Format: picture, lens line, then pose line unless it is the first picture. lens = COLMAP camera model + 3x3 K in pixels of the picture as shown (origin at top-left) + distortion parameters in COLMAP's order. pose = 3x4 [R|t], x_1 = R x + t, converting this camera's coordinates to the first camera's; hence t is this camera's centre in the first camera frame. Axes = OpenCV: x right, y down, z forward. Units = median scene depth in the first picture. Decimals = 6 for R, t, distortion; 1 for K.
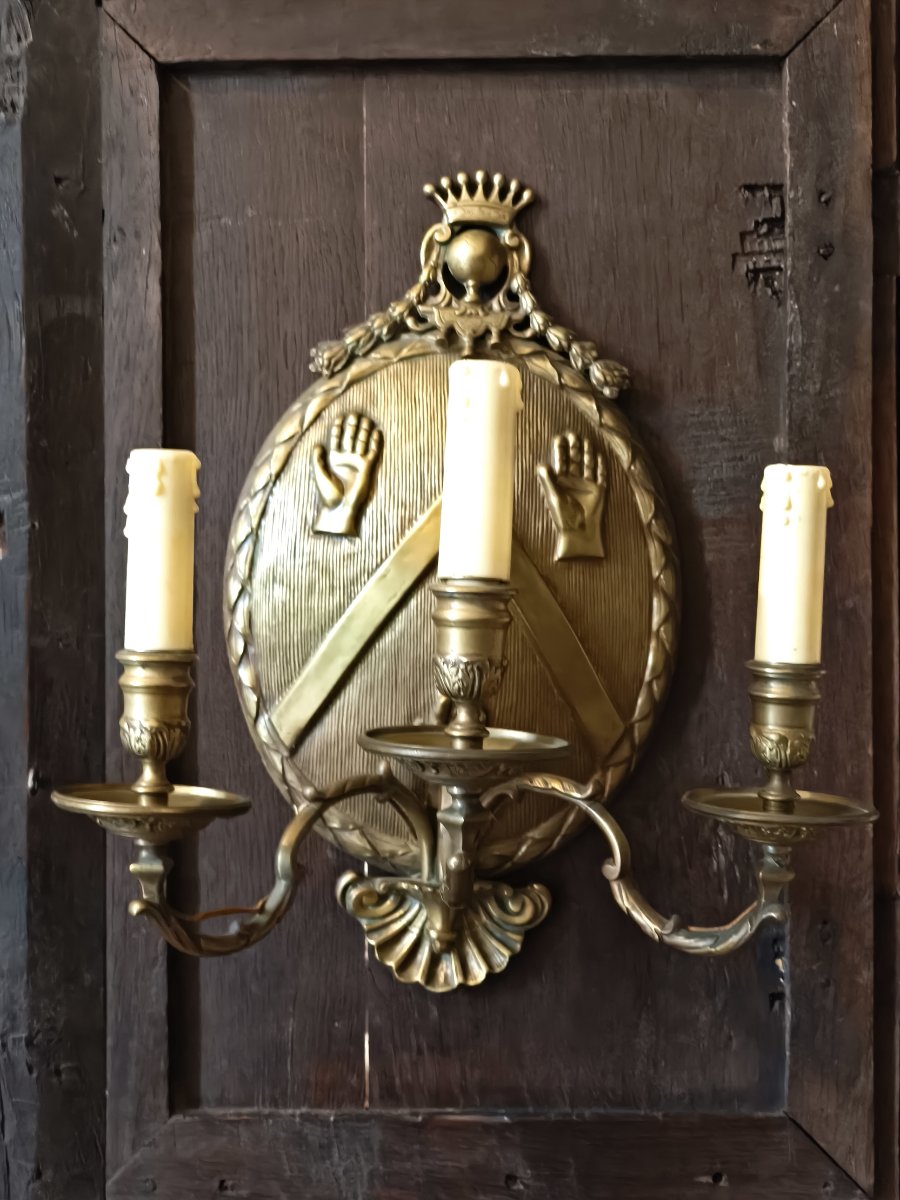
lens RADIAL K [[1609.4, 0, 450.0], [0, 1609.4, 600.0], [0, 0, 1]] dist [0.085382, -0.025013]
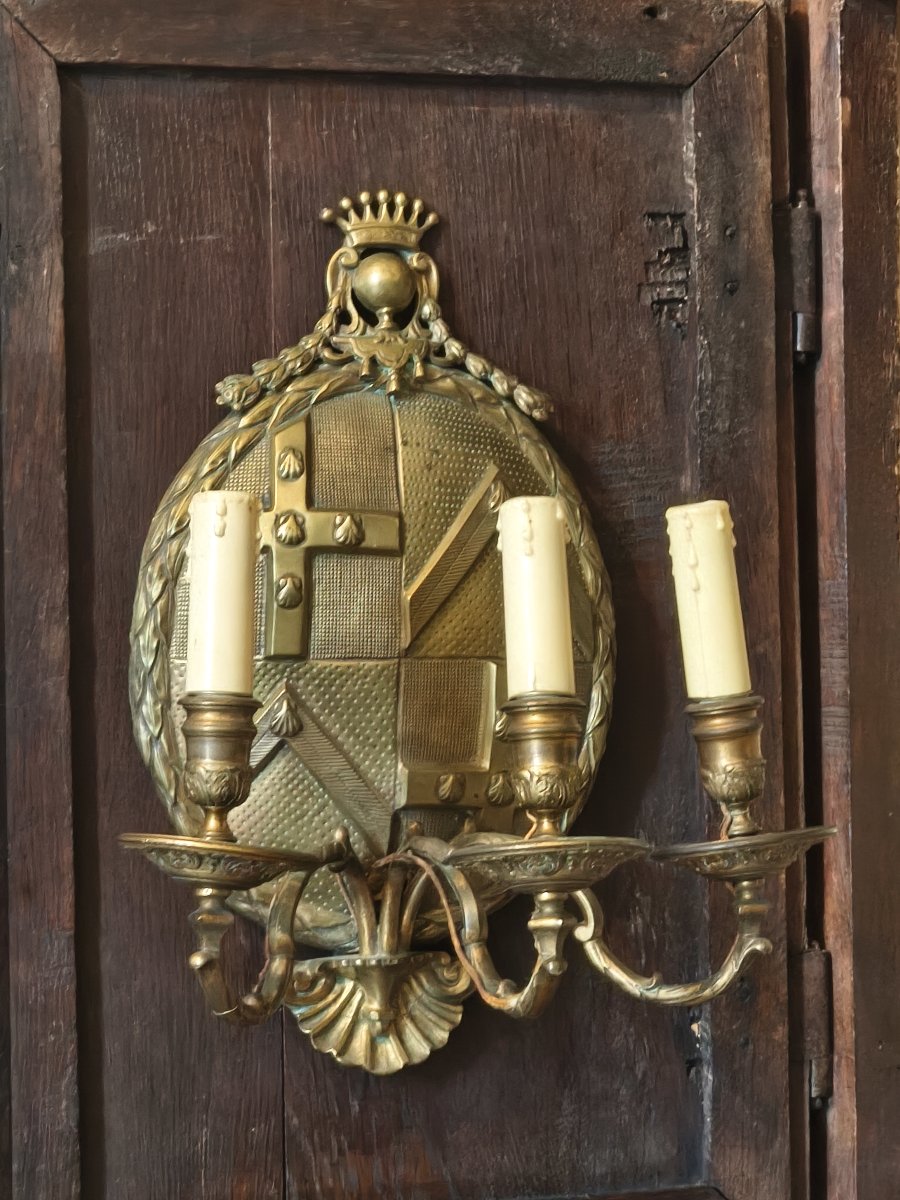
lens RADIAL K [[3525.9, 0, 450.0], [0, 3525.9, 600.0], [0, 0, 1]] dist [-0.061661, 7.096603]
pose [[0.925453, -0.017020, 0.378480, -0.716439], [0.019949, 0.999794, -0.003820, -0.022497], [-0.378337, 0.011086, 0.925602, -0.875408]]
